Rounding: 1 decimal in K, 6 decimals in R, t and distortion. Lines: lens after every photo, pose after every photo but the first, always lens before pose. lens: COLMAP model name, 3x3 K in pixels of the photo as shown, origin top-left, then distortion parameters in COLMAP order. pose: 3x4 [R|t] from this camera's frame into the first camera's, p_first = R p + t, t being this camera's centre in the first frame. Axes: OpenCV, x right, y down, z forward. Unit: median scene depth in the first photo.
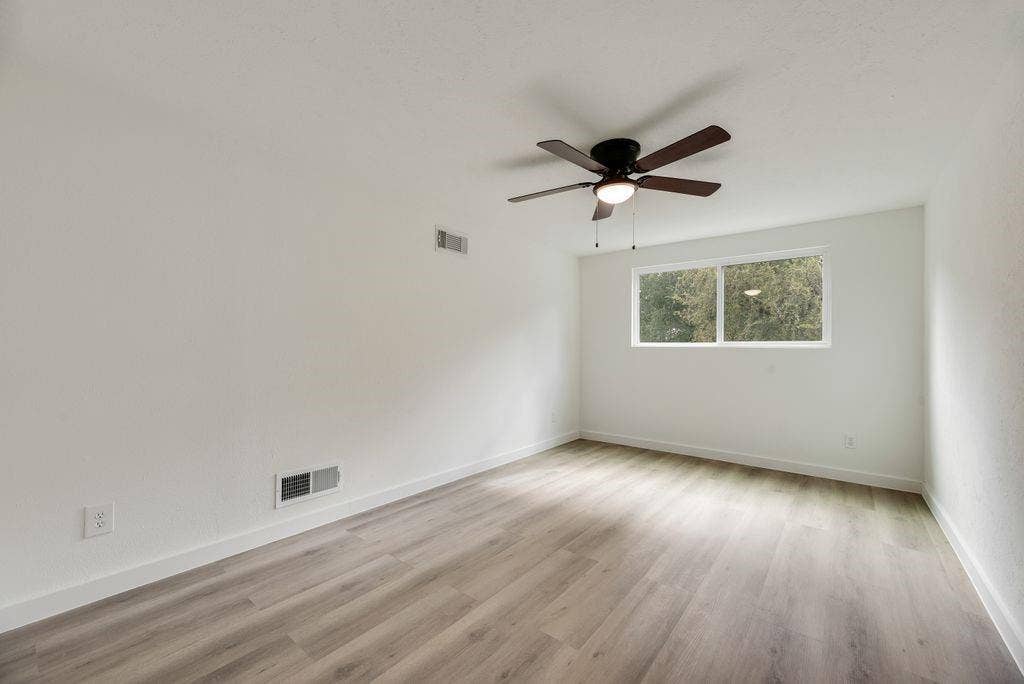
lens RADIAL K [[410.7, 0, 511.7], [0, 410.7, 345.8], [0, 0, 1]] dist [0.000146, -0.001065]
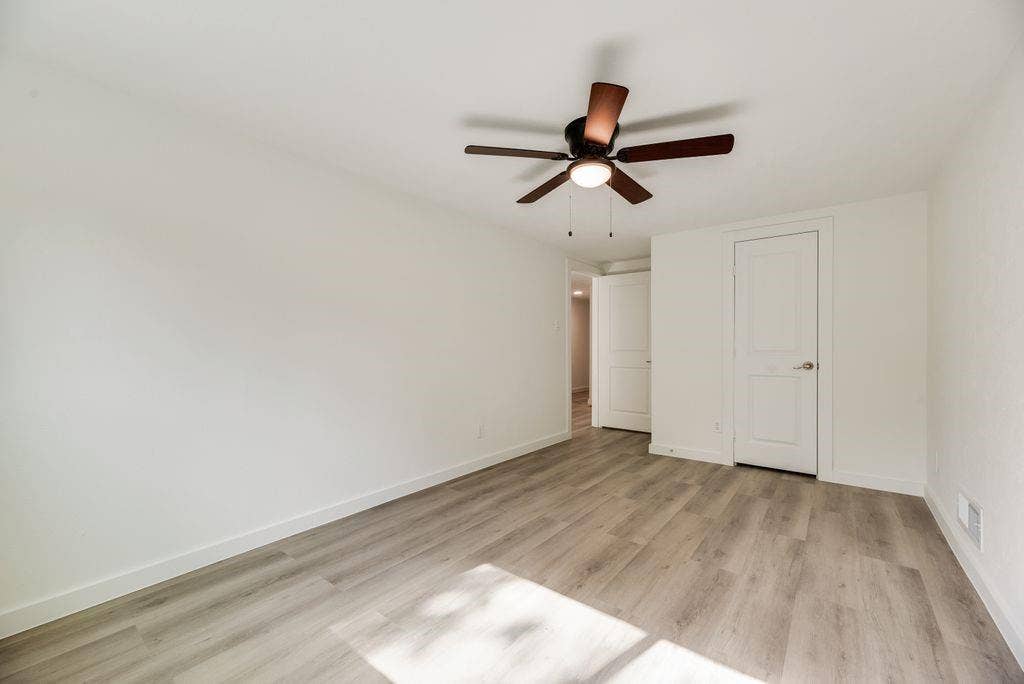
lens RADIAL K [[410.7, 0, 512.6], [0, 410.7, 343.1], [0, 0, 1]] dist [0.000146, -0.001065]
pose [[-0.999874, -0.004715, -0.015161, 0.467560], [-0.004583, 0.999951, -0.008776, 0.010082], [0.015201, -0.008705, -0.999847, 2.032144]]
